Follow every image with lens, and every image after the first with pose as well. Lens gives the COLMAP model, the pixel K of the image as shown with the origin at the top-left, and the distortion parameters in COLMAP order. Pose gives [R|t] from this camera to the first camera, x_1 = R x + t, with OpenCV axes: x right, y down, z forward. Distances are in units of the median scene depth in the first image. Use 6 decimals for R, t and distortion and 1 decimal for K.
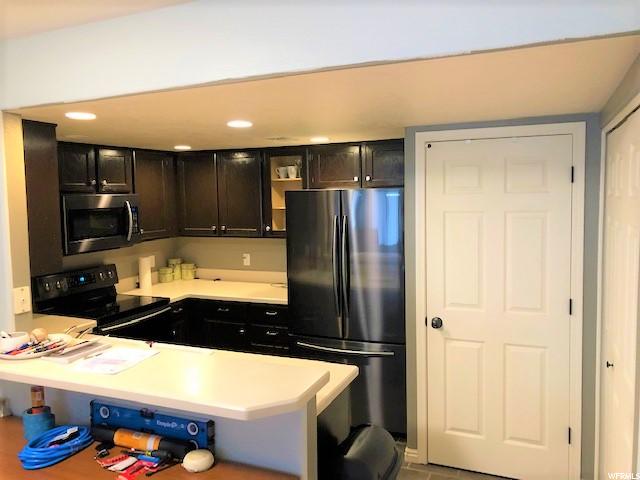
lens RADIAL K [[522.4, 0, 316.6], [0, 522.4, 232.2], [0, 0, 1]] dist [0.039796, -0.053563]
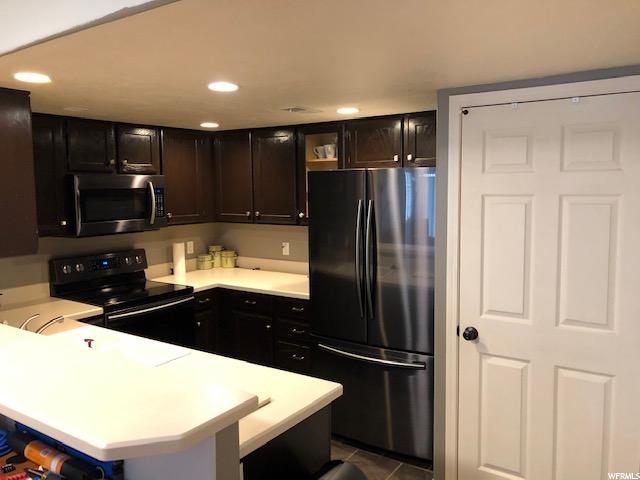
lens RADIAL K [[522.4, 0, 322.7], [0, 522.4, 235.4], [0, 0, 1]] dist [0.039796, -0.053563]
pose [[0.982458, 0.026221, -0.184630, 0.126547], [-0.021970, 0.999445, 0.025029, 0.005980], [0.185183, -0.020533, 0.982489, 0.141535]]
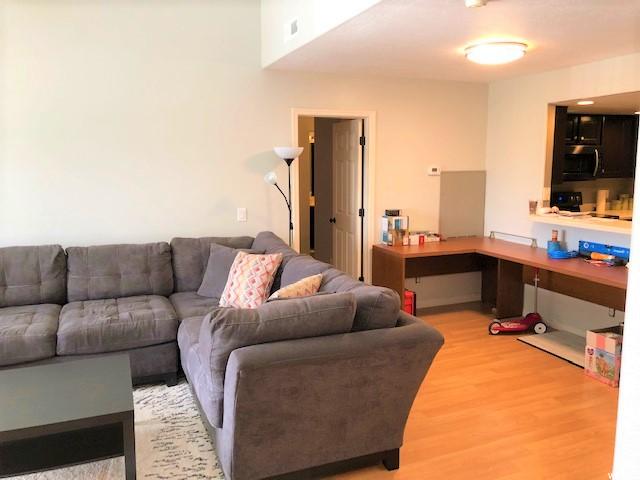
lens RADIAL K [[522.4, 0, 318.5], [0, 522.4, 232.2], [0, 0, 1]] dist [0.039796, -0.053563]
pose [[0.710177, 0.111214, -0.695183, 0.168477], [-0.058431, 0.993348, 0.099223, 0.079323], [0.701594, -0.029846, 0.711952, -0.713077]]
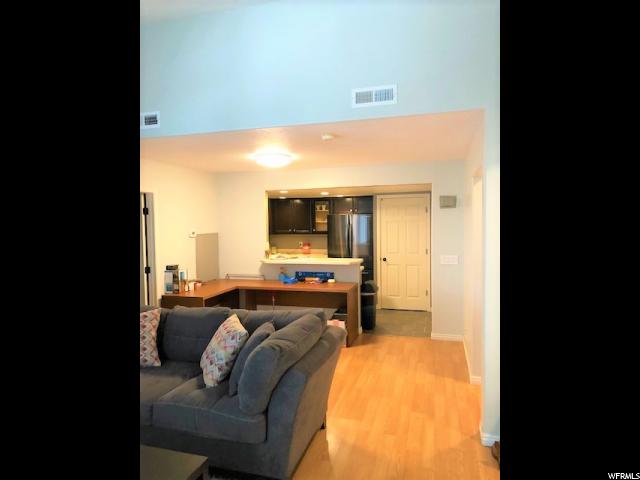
lens RADIAL K [[392.8, 0, 324.1], [0, 392.8, 236.2], [0, 0, 1]] dist [-0.000509, -0.005229]
pose [[0.991566, -0.002029, 0.129587, -0.330906], [0.006396, 0.999425, -0.033292, 0.095754], [-0.129445, 0.033840, 0.991009, -0.966064]]
